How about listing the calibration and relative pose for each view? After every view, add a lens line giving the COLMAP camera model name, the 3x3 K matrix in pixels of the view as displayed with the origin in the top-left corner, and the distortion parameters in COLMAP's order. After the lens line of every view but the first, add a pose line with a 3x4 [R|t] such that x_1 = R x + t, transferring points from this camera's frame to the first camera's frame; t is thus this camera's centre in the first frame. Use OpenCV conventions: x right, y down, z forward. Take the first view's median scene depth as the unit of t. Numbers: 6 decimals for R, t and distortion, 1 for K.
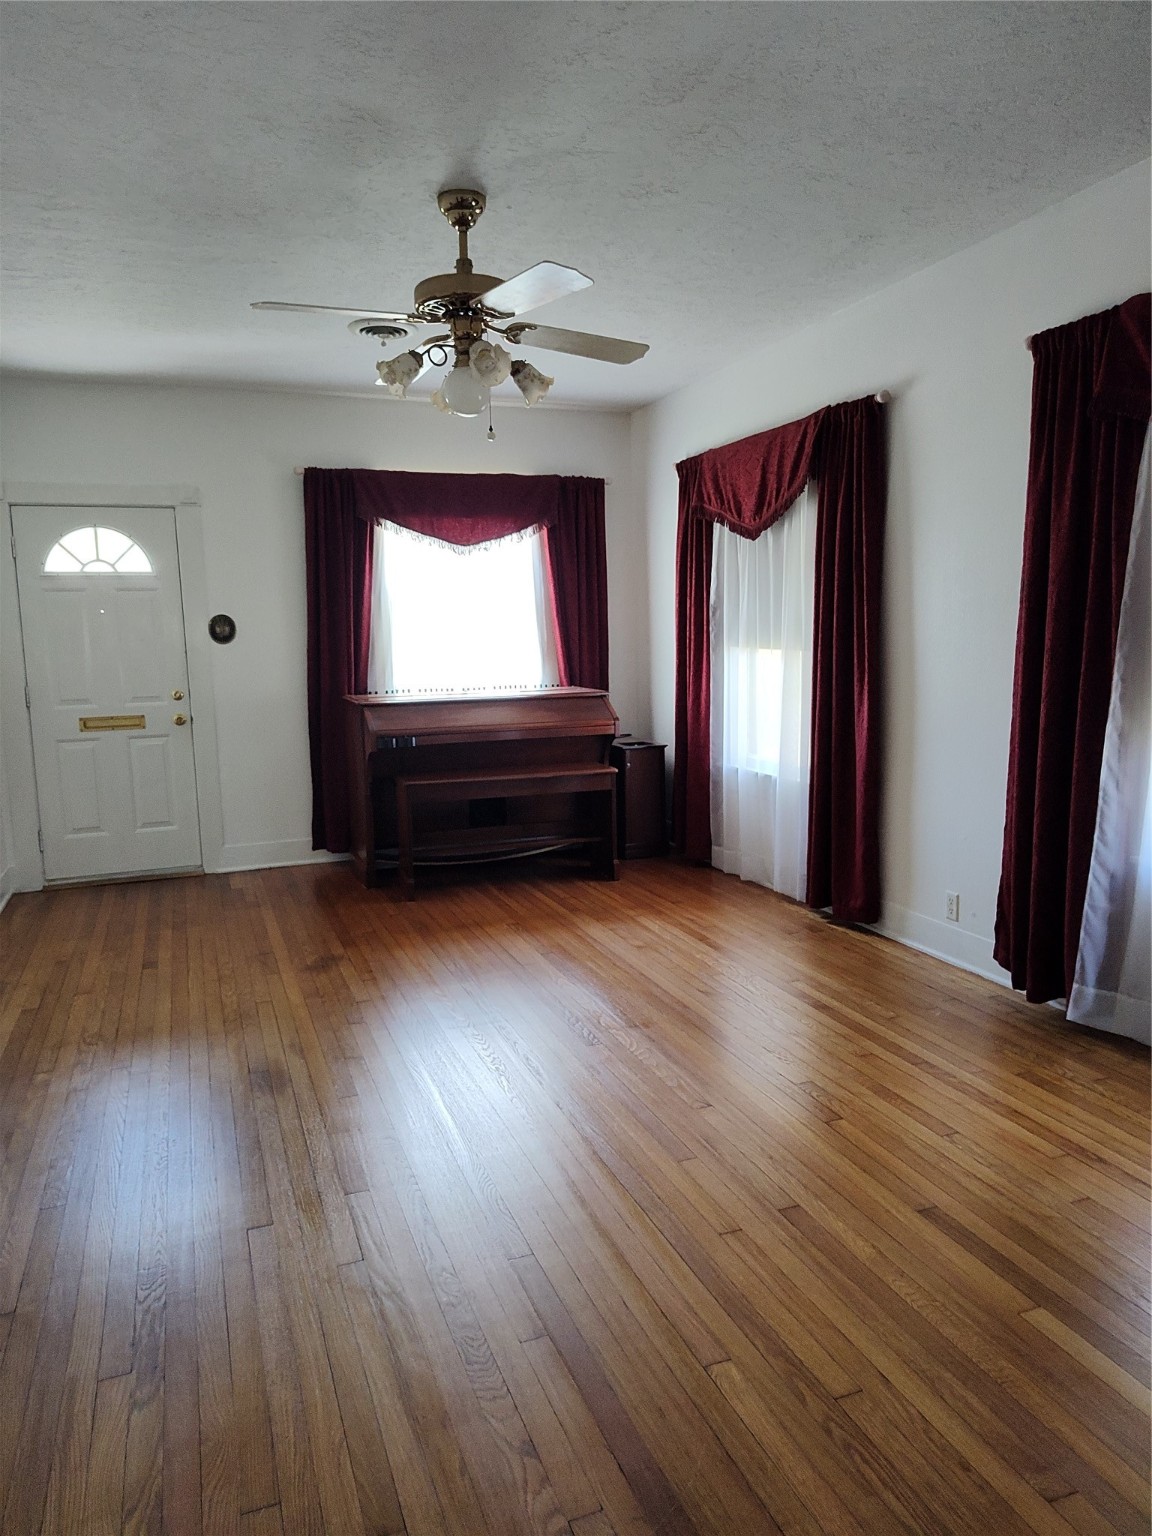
lens RADIAL K [[1035.6, 0, 574.7], [0, 1035.6, 777.1], [0, 0, 1]] dist [0.057424, 0.002330]
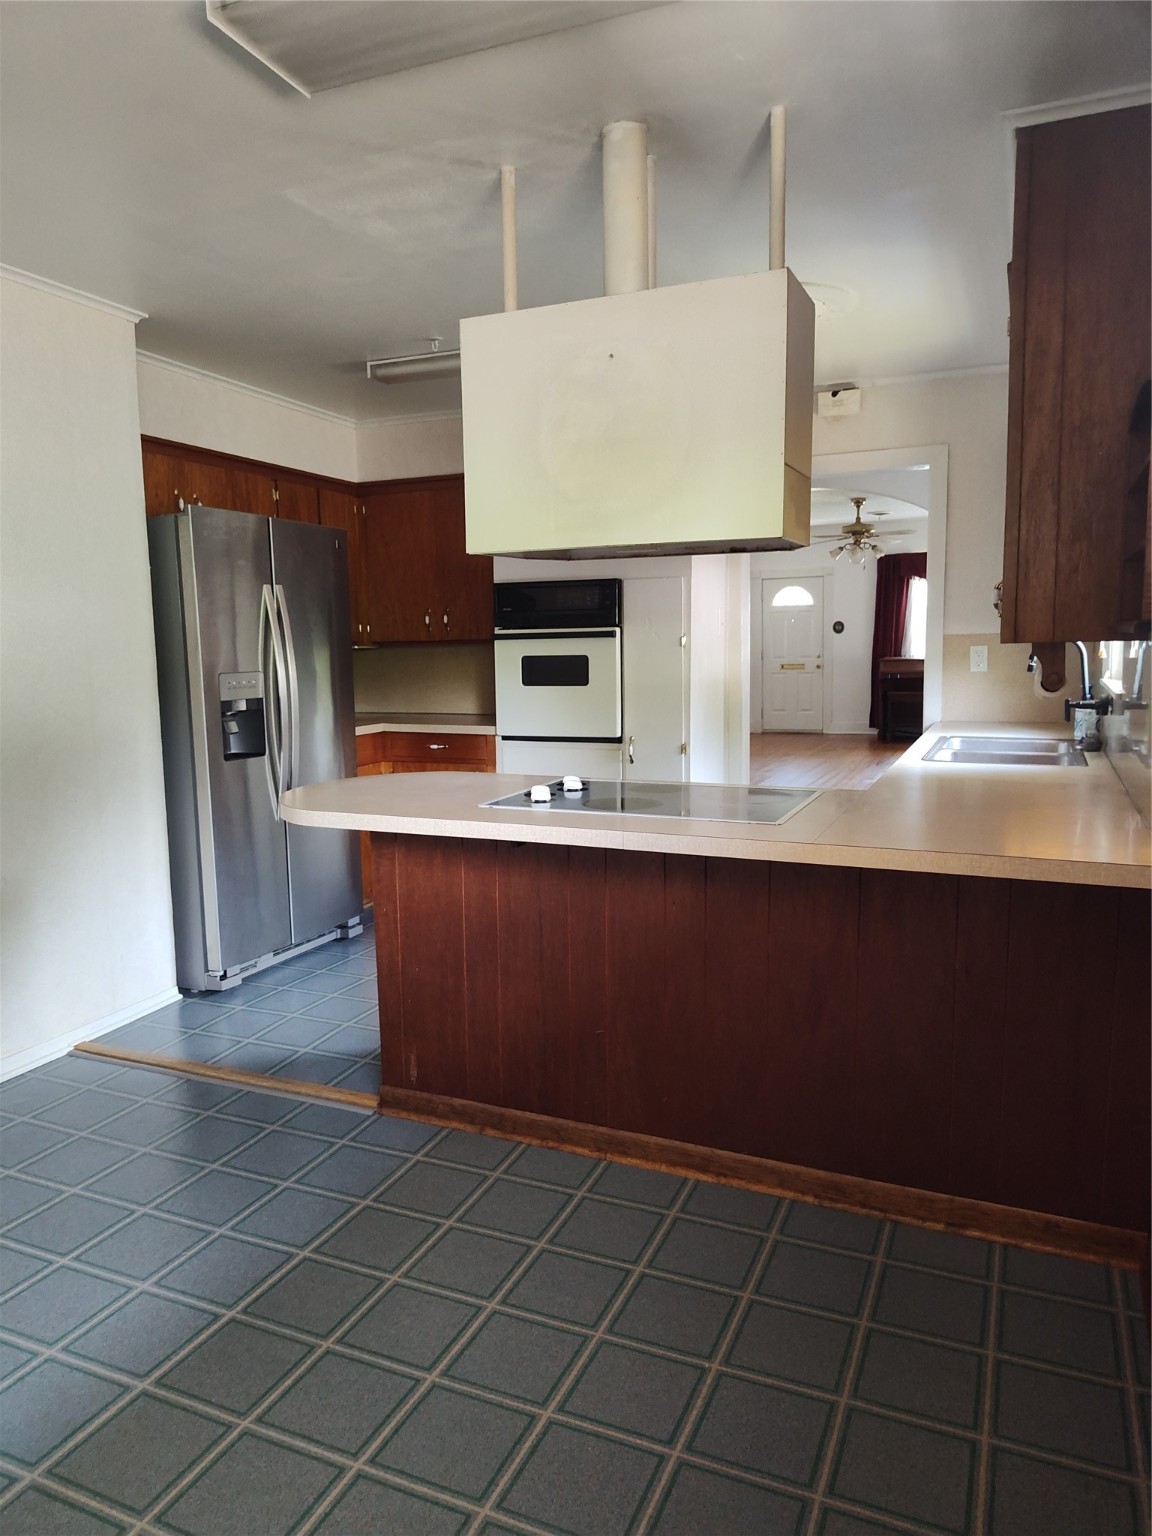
lens RADIAL K [[1035.6, 0, 578.7], [0, 1035.6, 765.5], [0, 0, 1]] dist [0.057424, 0.002330]
pose [[0.719408, 0.091925, -0.688478, 0.879562], [-0.094802, 0.994923, 0.033780, 0.142238], [0.688087, 0.040968, 0.724471, -1.077376]]
